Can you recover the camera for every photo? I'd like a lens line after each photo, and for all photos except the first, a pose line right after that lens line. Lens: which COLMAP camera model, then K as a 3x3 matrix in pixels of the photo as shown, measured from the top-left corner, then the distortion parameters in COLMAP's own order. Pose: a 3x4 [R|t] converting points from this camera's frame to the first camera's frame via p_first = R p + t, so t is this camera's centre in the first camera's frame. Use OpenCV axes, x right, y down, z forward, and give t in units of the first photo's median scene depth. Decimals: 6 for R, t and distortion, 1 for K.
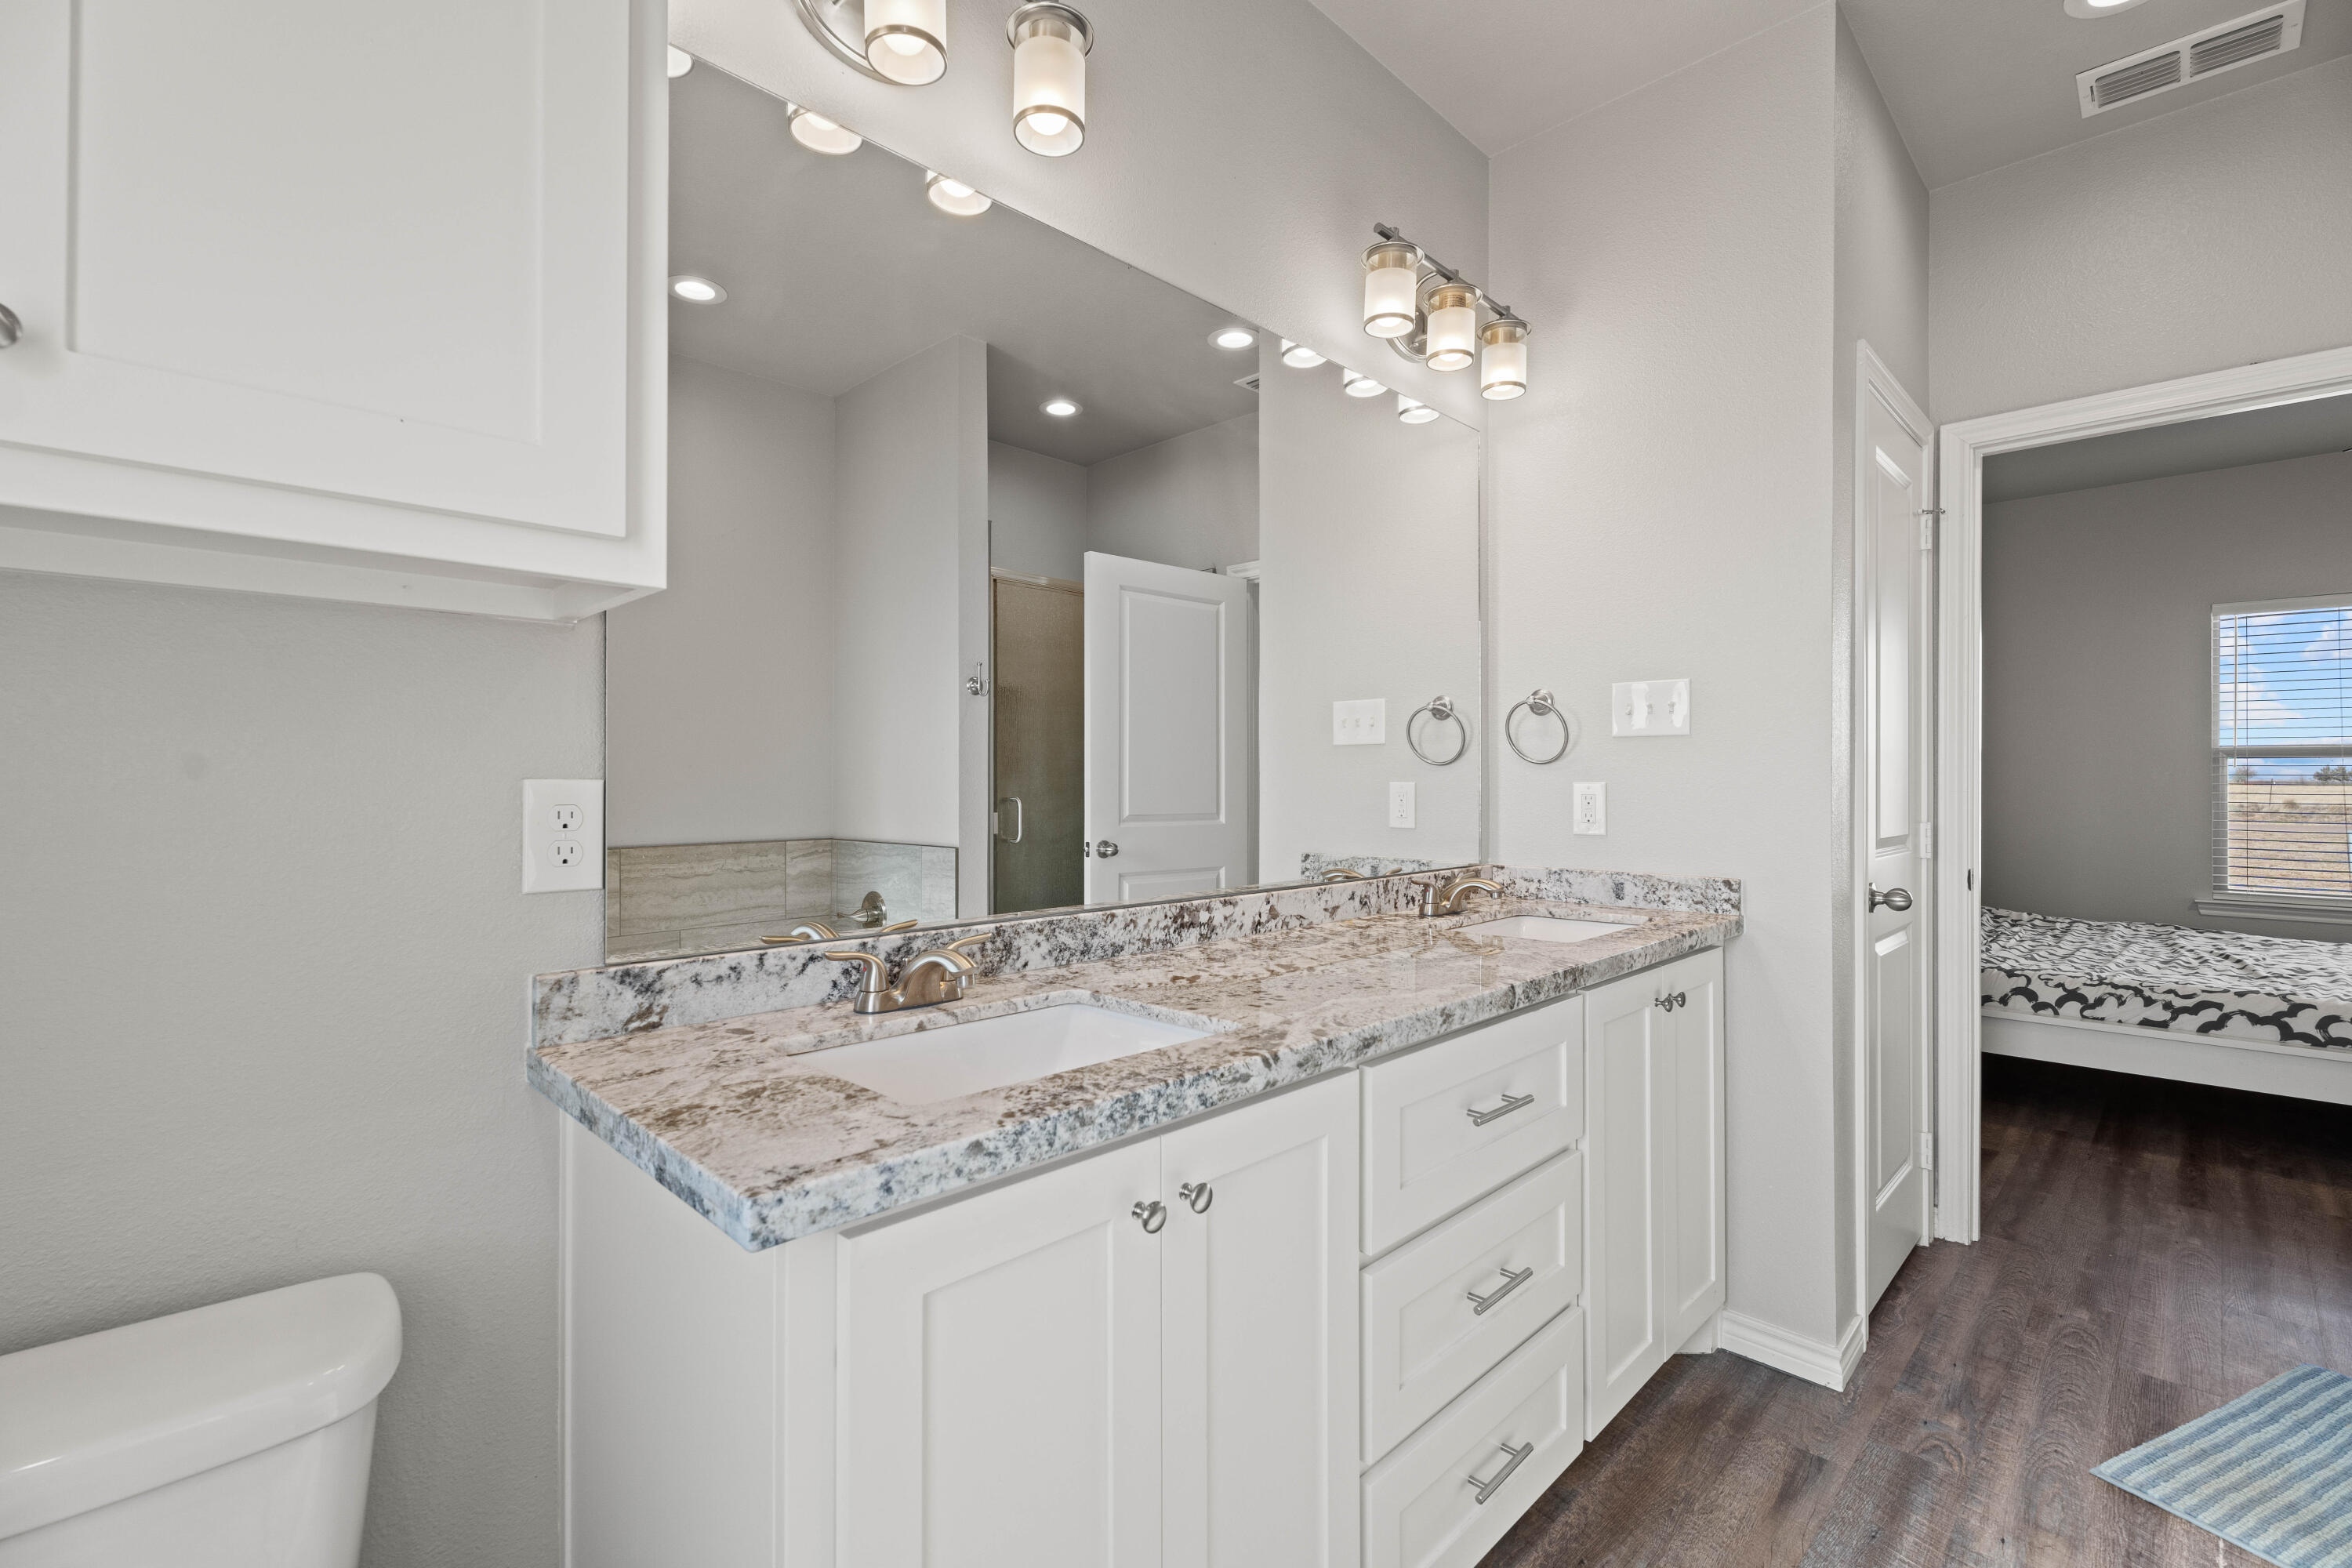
lens RADIAL K [[1053.2, 0, 1194.1], [0, 1053.2, 784.4], [0, 0, 1]] dist [0.001899, -0.001718]
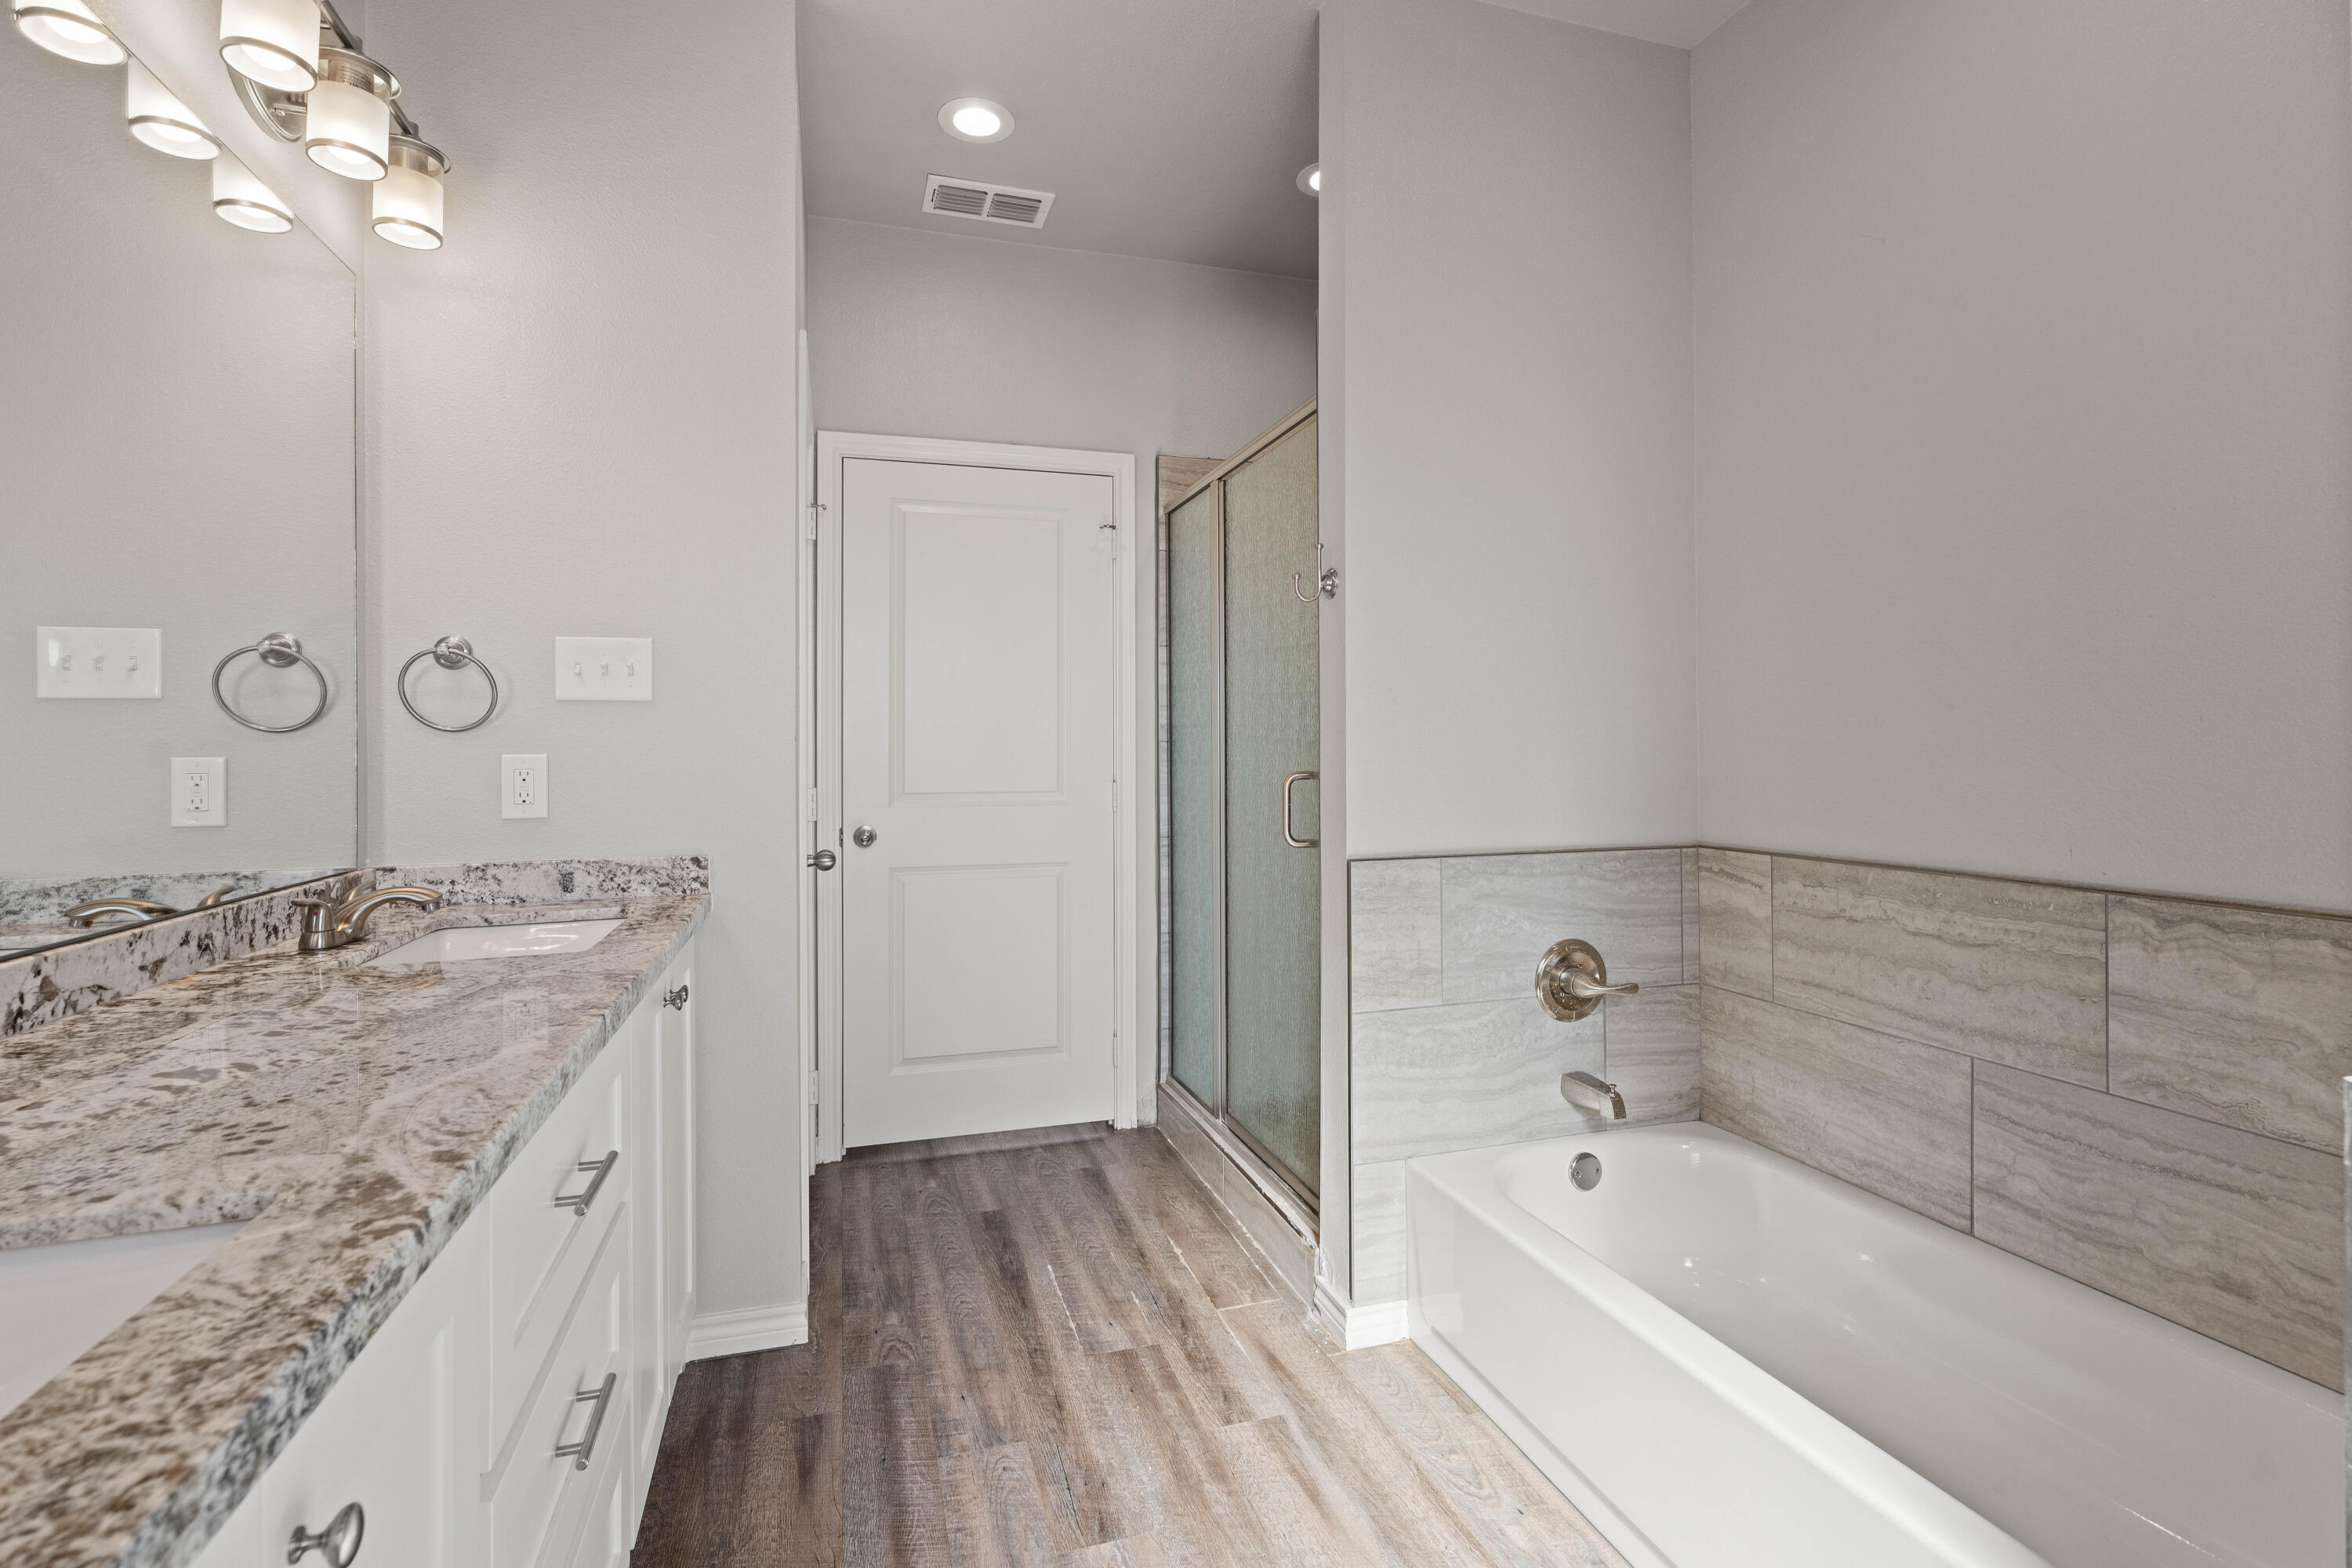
lens RADIAL K [[1053.2, 0, 1250.3], [0, 1053.2, 746.9], [0, 0, 1]] dist [0.001899, -0.001718]
pose [[0.469436, -0.003688, 0.882959, -0.093810], [0.011533, 0.999932, -0.001955, 0.000484], [-0.882891, 0.011101, 0.469447, 0.131084]]
